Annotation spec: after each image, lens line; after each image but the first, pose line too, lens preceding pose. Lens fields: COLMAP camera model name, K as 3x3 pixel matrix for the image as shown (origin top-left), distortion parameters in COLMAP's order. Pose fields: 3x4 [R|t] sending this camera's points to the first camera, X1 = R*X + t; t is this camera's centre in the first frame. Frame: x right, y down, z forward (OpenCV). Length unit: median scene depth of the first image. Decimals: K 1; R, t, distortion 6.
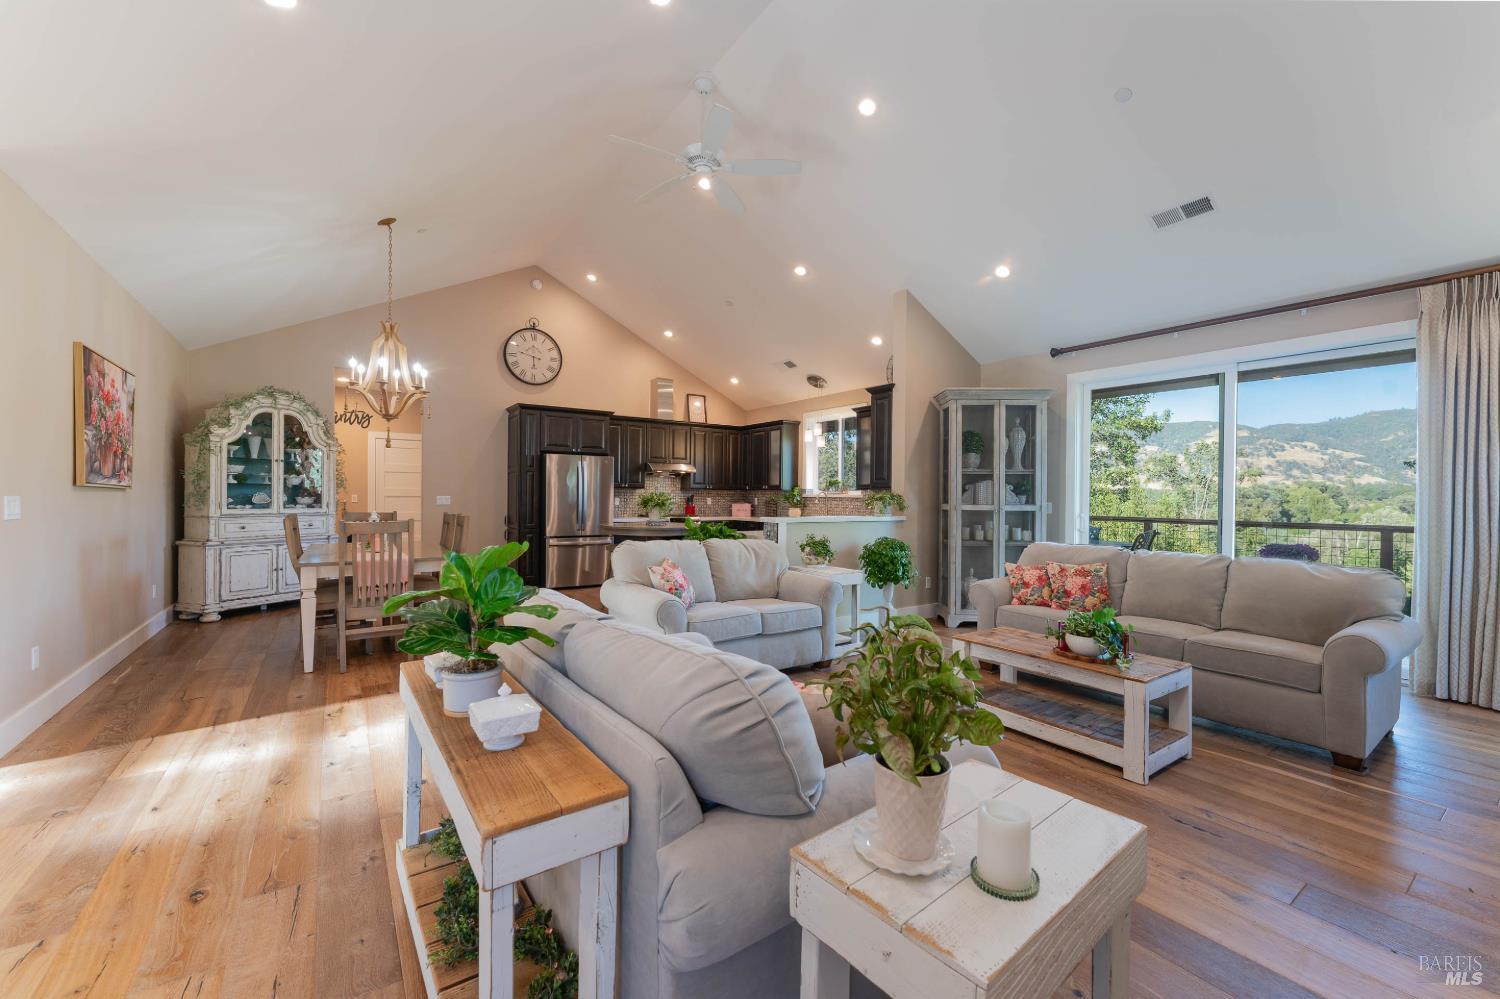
lens RADIAL K [[604.9, 0, 754.9], [0, 604.9, 498.2], [0, 0, 1]] dist [0.000523, -0.000487]
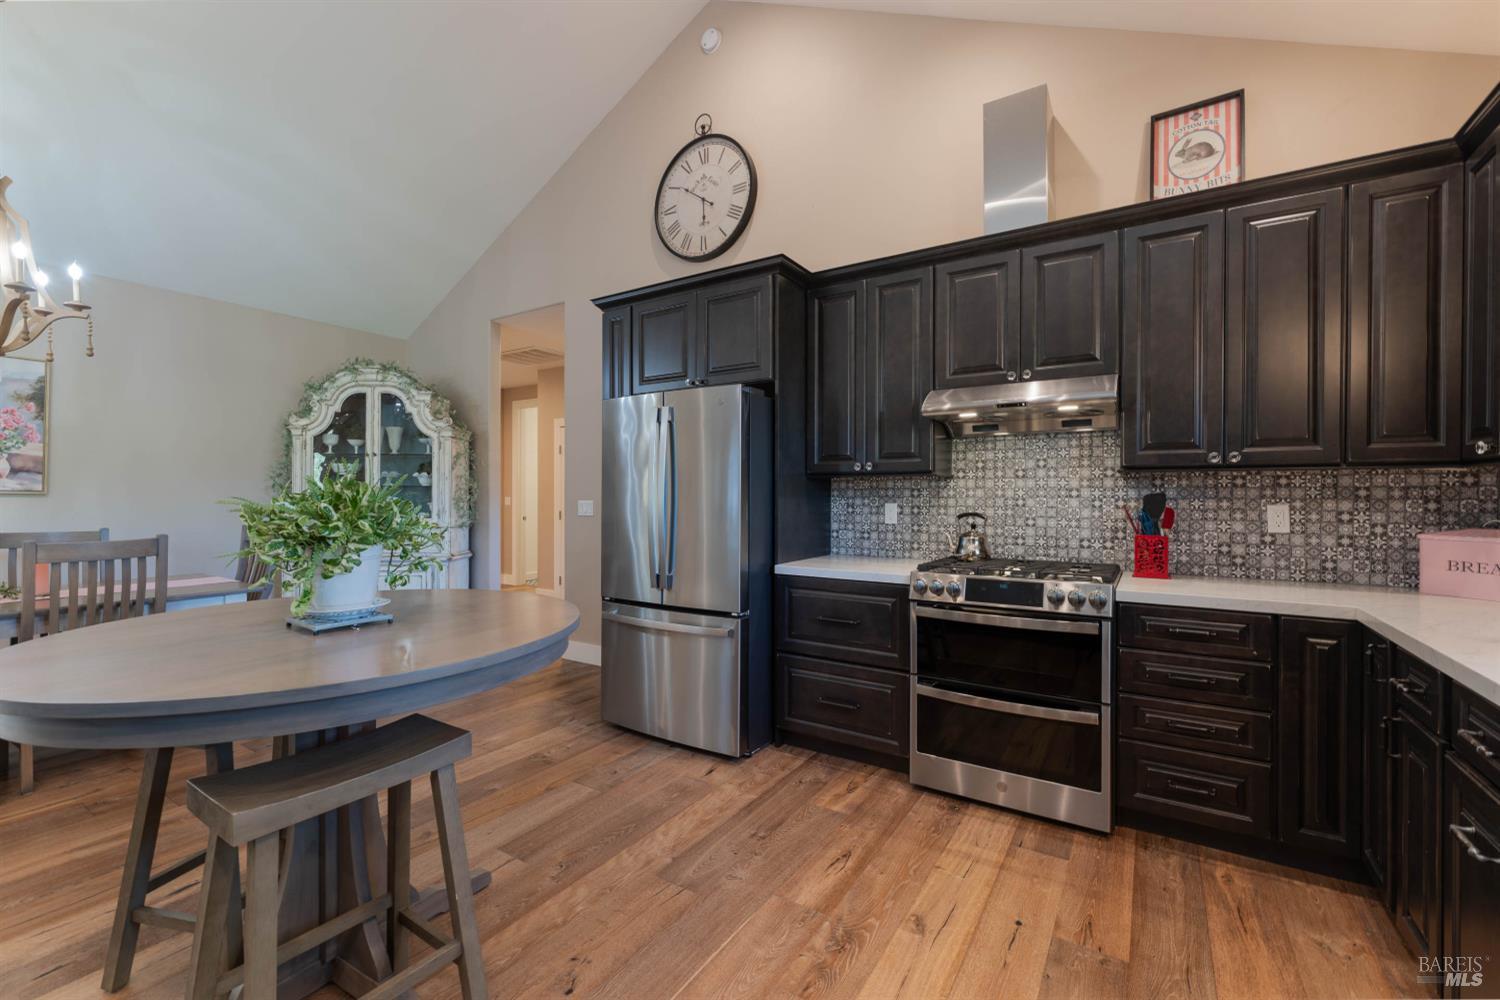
lens RADIAL K [[634.8, 0, 750.8], [0, 634.8, 499.0], [0, 0, 1]] dist [0.001691, 0.000134]
pose [[0.380240, -0.004665, -0.924876, 0.096390], [-0.000023, 0.999987, -0.005053, -0.002071], [0.924888, 0.001943, 0.380235, 0.852870]]
